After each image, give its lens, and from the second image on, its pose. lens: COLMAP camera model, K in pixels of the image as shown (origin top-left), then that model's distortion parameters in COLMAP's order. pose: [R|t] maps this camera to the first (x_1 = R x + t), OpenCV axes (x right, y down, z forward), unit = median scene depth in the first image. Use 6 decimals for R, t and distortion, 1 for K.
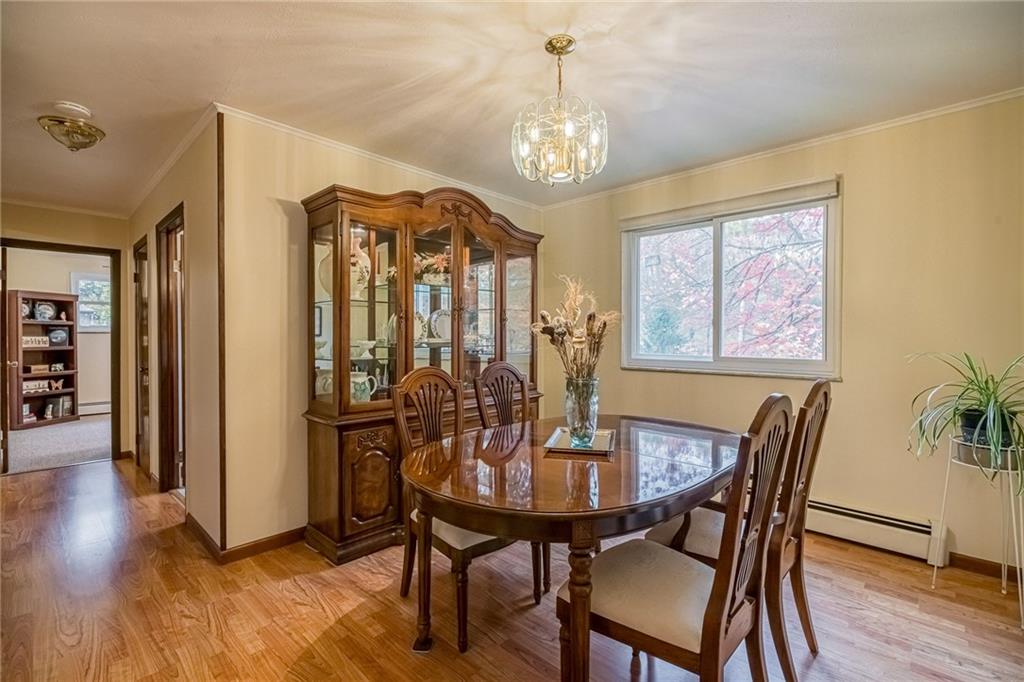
lens RADIAL K [[473.6, 0, 508.1], [0, 473.6, 341.5], [0, 0, 1]] dist [-0.002945, 0.000523]
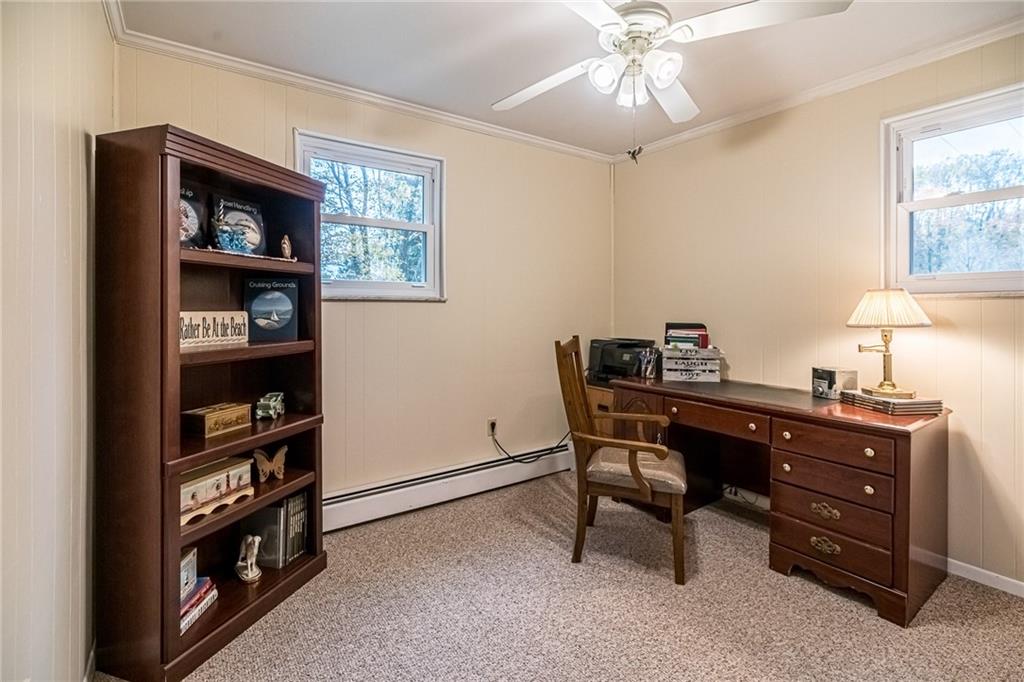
lens RADIAL K [[473.6, 0, 496.6], [0, 473.6, 309.1], [0, 0, 1]] dist [-0.002945, 0.000523]
pose [[0.980818, -0.005633, -0.194842, -0.754145], [0.002668, 0.999877, -0.015476, -0.006414], [0.194906, 0.014659, 0.980712, 0.728058]]
